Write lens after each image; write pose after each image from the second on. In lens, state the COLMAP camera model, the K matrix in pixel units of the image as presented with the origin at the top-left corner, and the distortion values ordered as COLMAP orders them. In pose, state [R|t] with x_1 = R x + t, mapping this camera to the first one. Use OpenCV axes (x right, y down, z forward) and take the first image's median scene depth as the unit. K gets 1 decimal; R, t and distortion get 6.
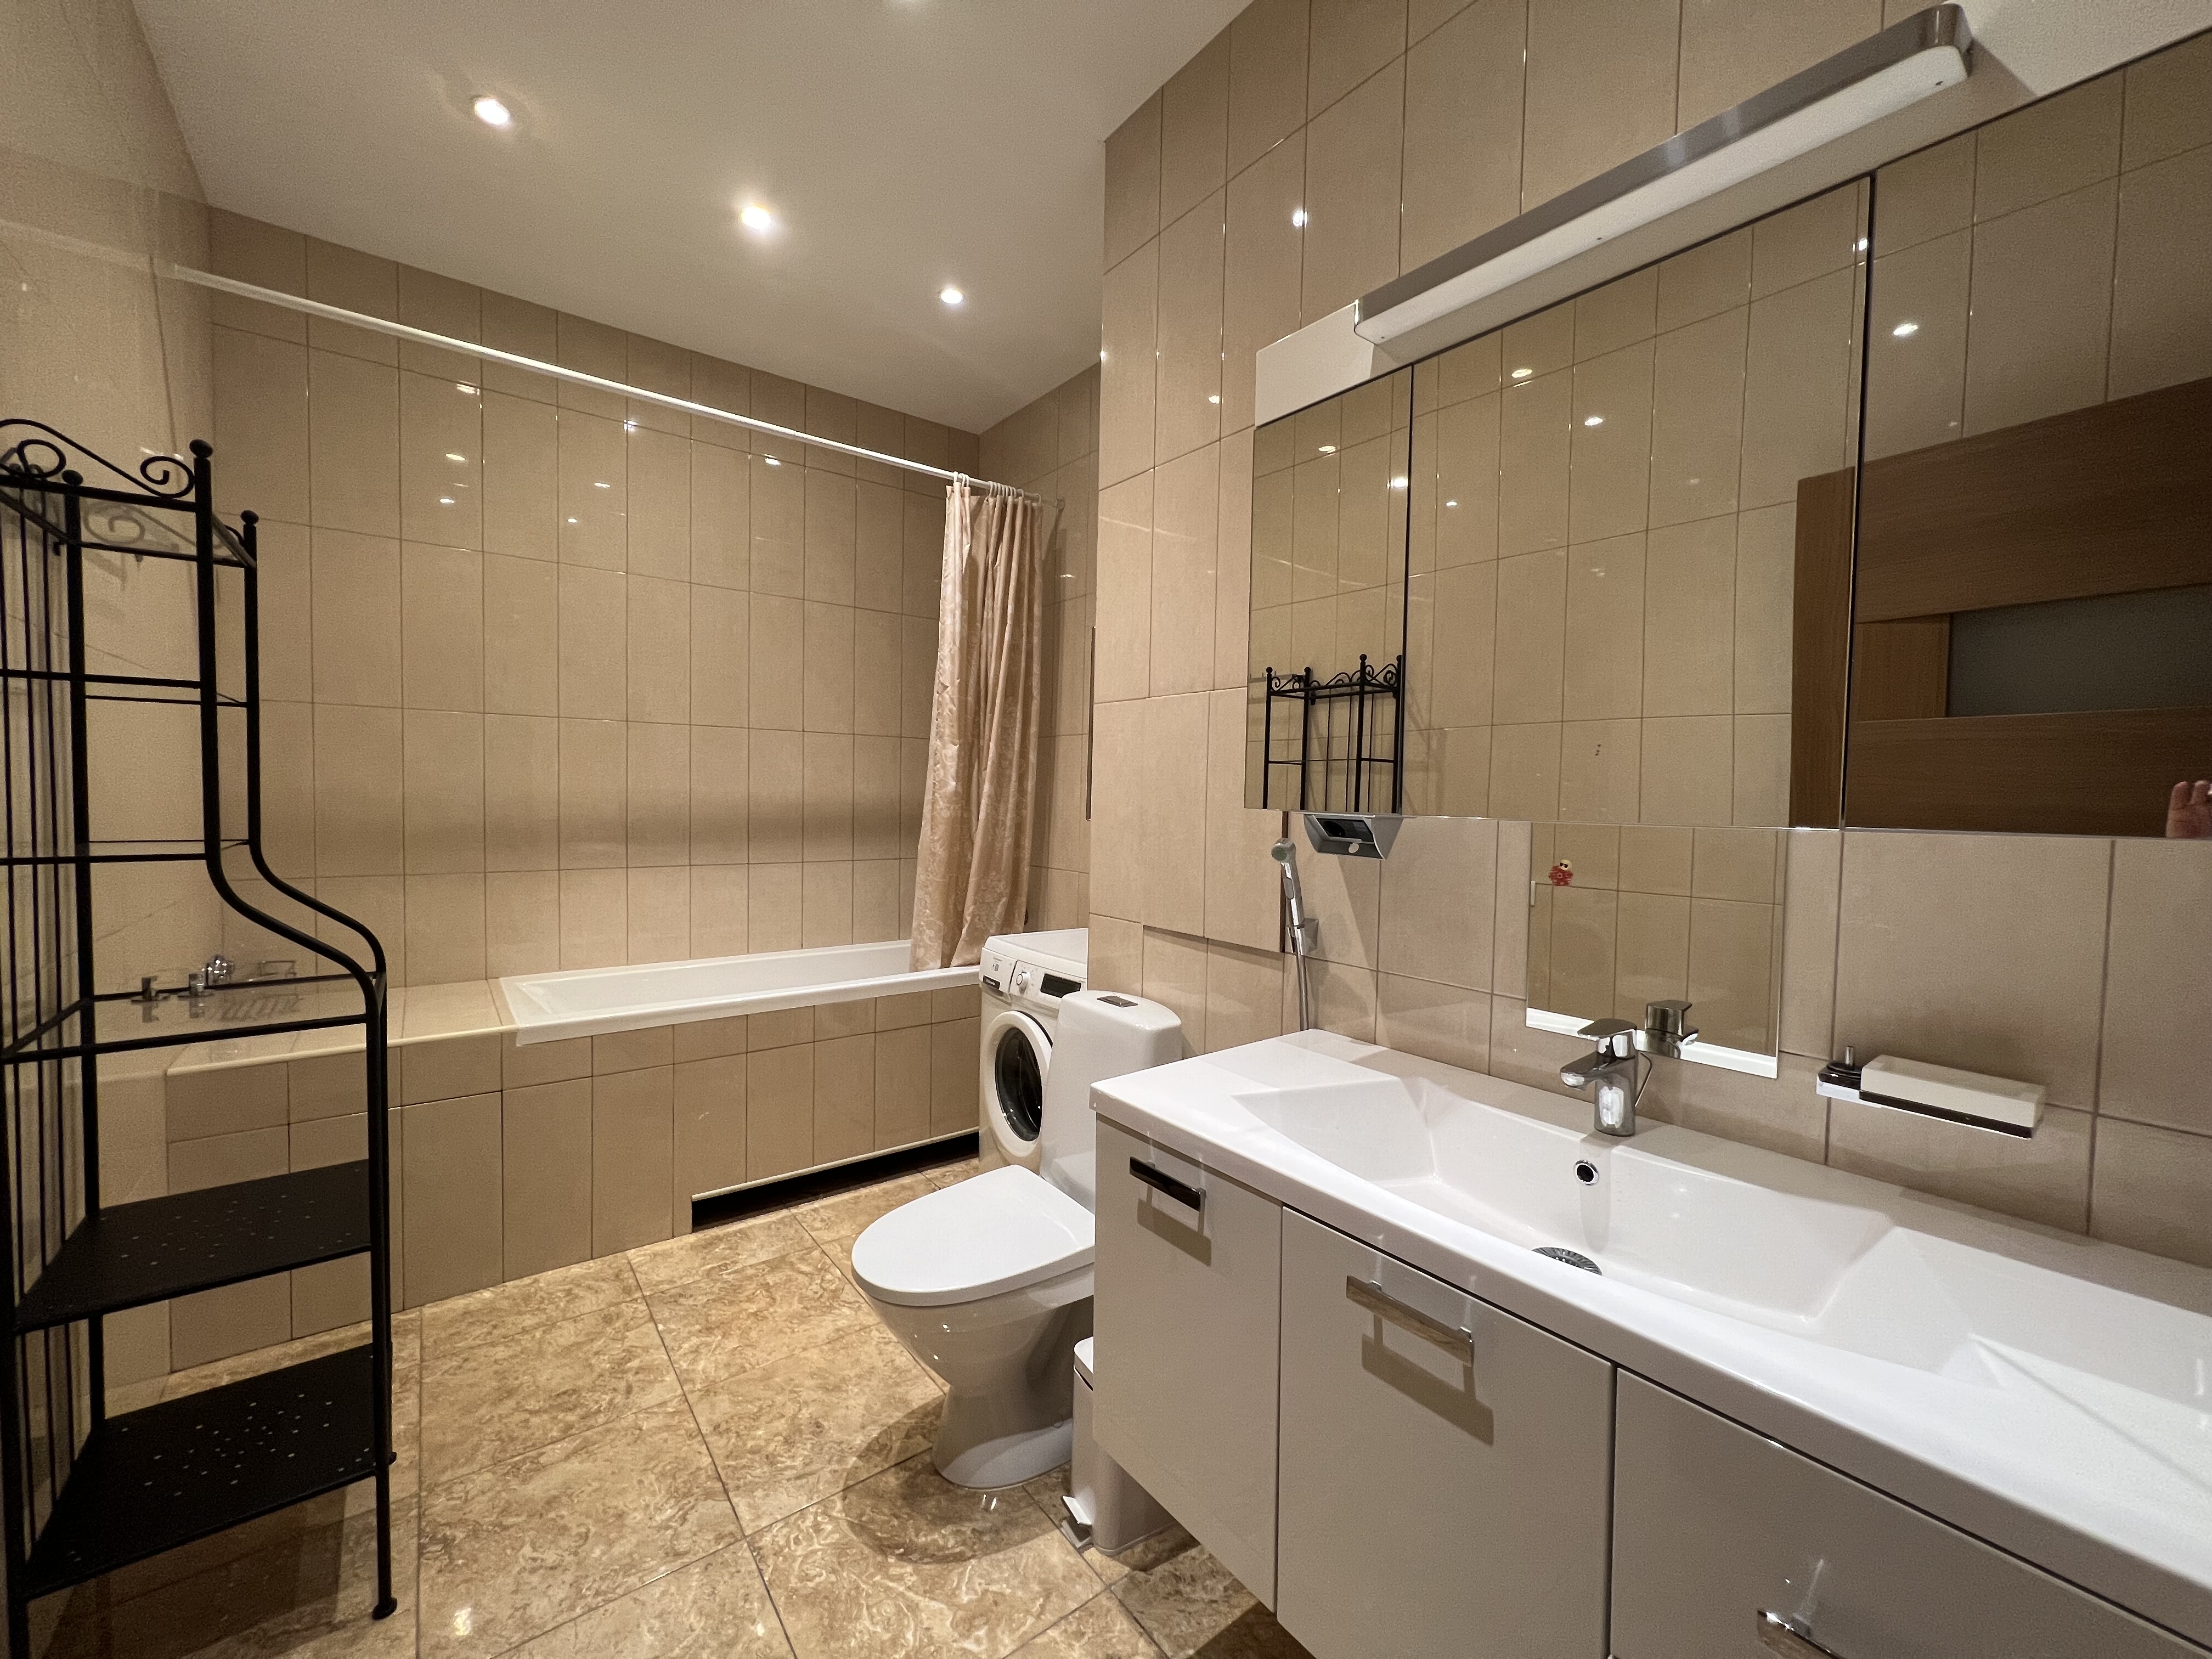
lens RADIAL K [[881.4, 0, 1098.2], [0, 881.4, 826.5], [0, 0, 1]] dist [-0.000011, -0.000277]
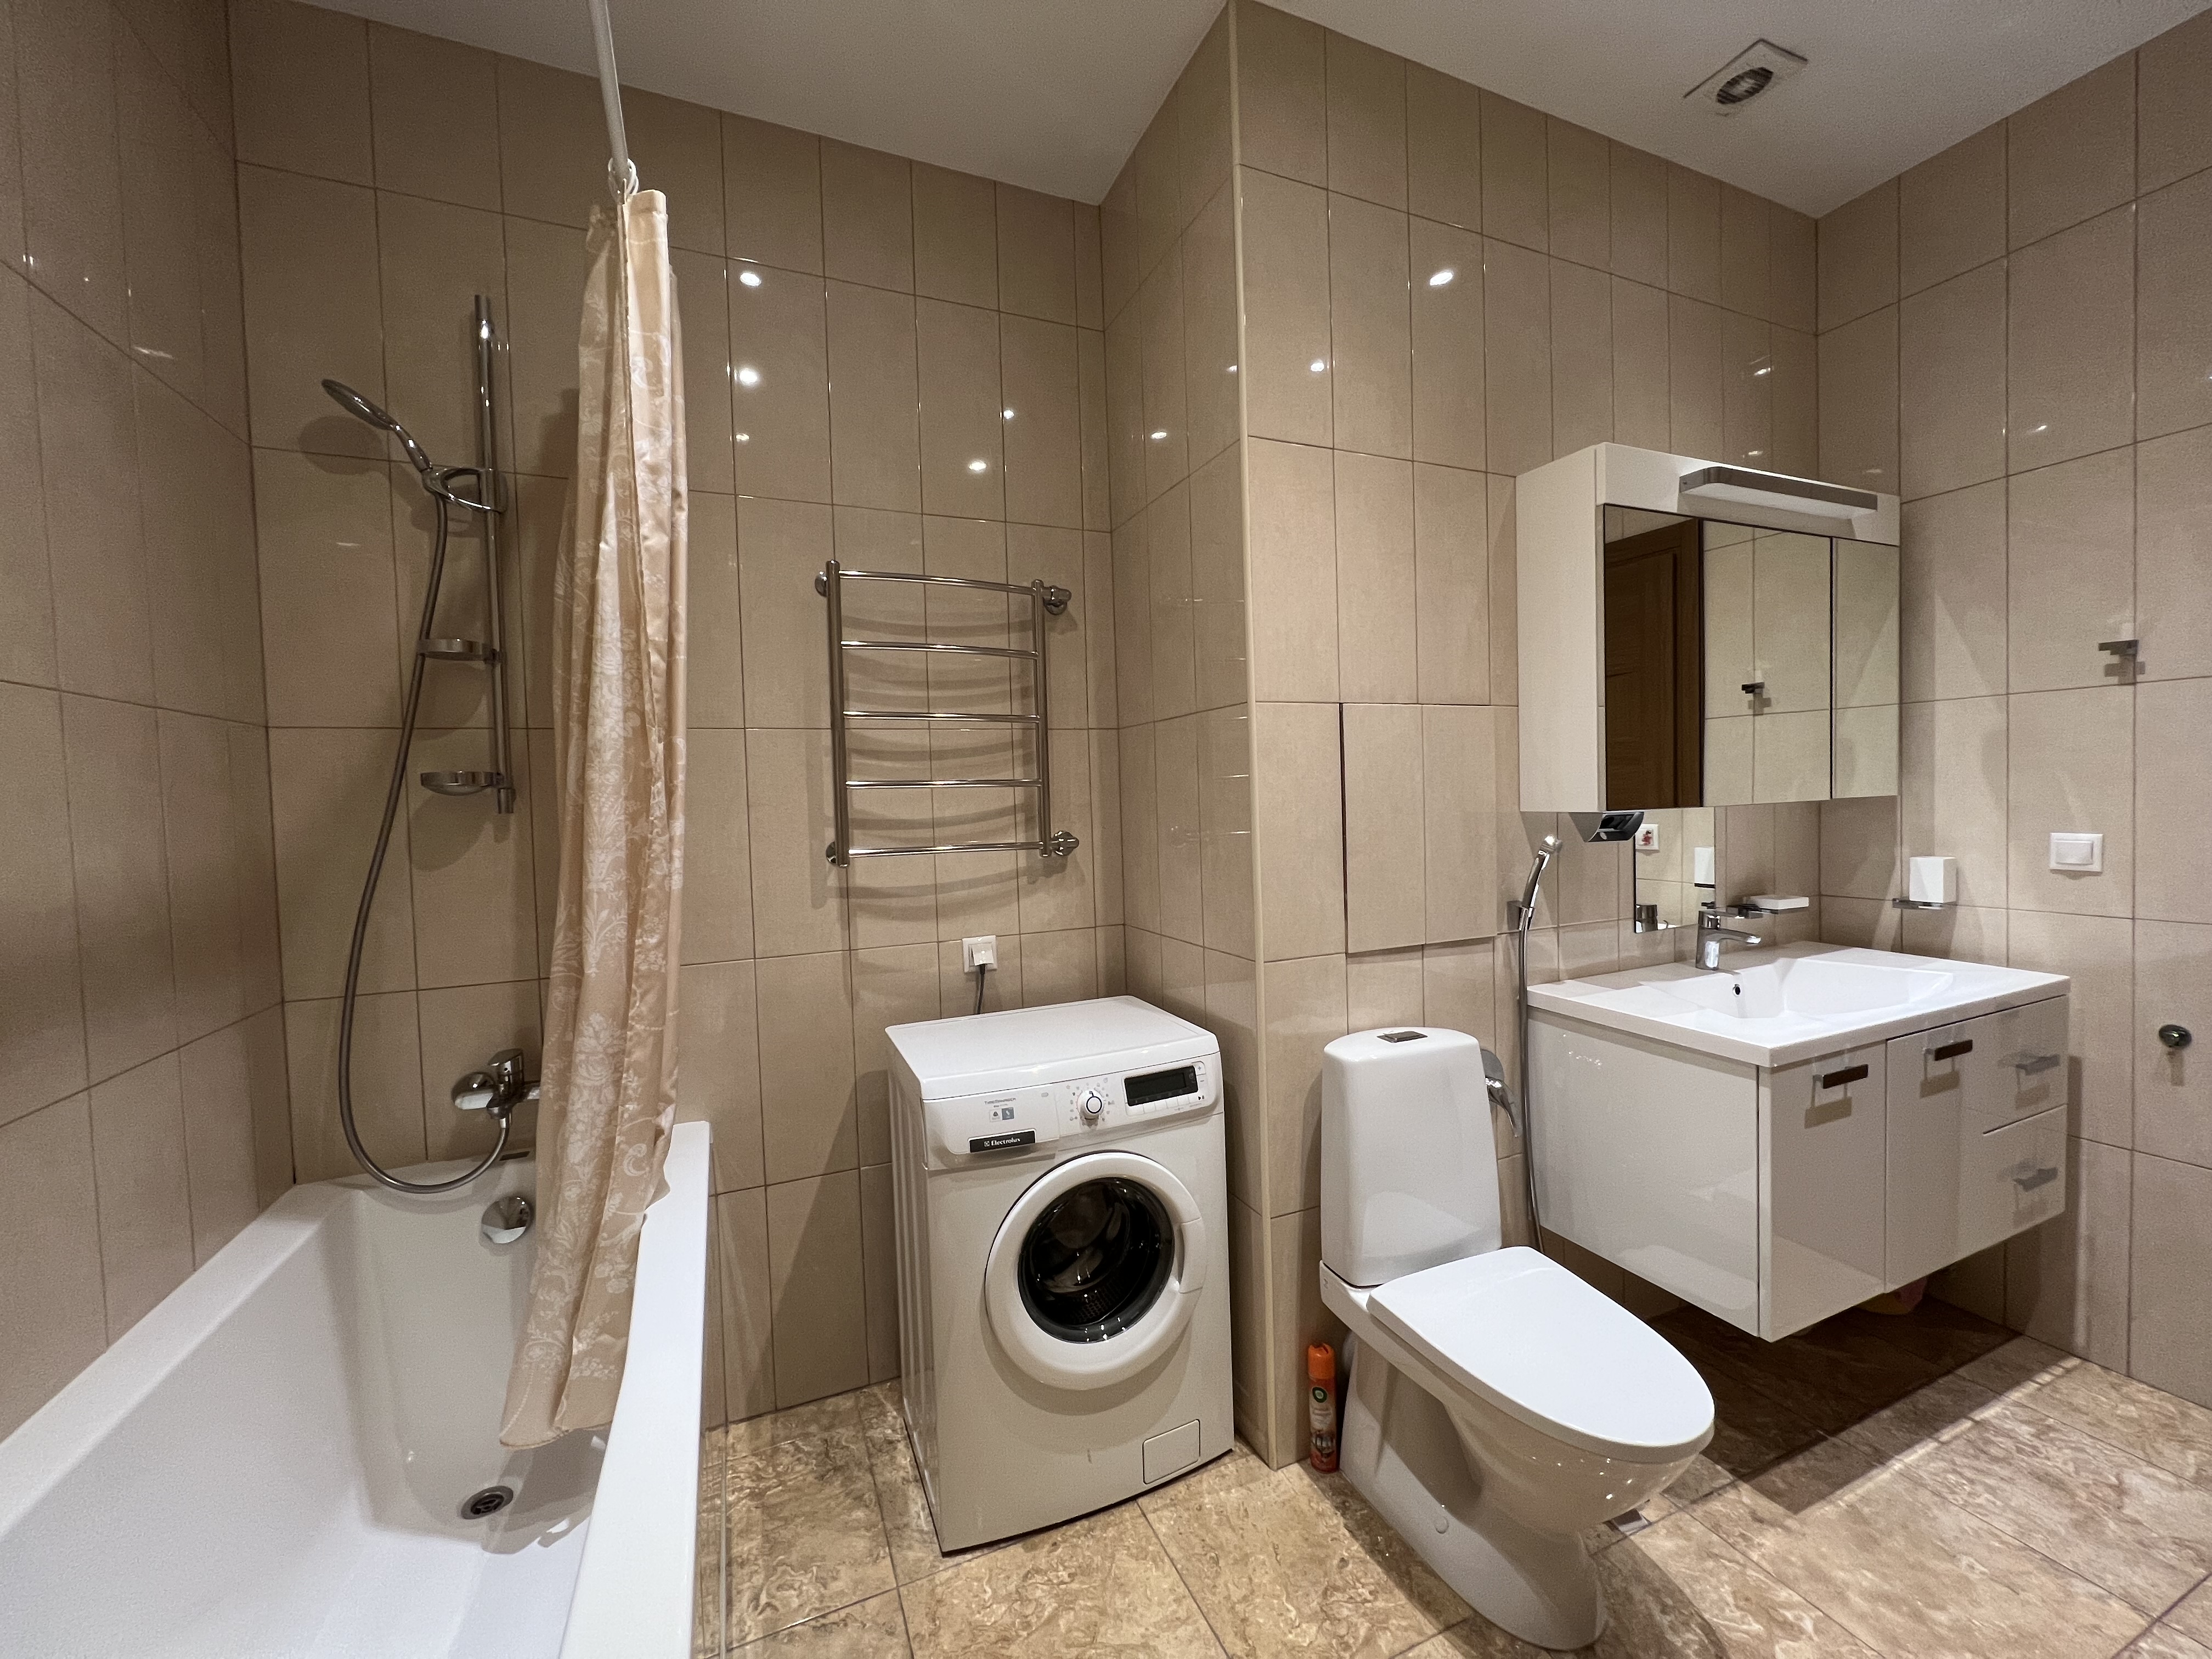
lens RADIAL K [[881.4, 0, 1098.2], [0, 881.4, 826.5], [0, 0, 1]] dist [-0.000011, -0.000277]
pose [[0.250156, -0.064118, 0.966080, -1.141824], [0.073069, 0.996210, 0.047197, -0.103901], [-0.965444, 0.058784, 0.253893, 1.310991]]
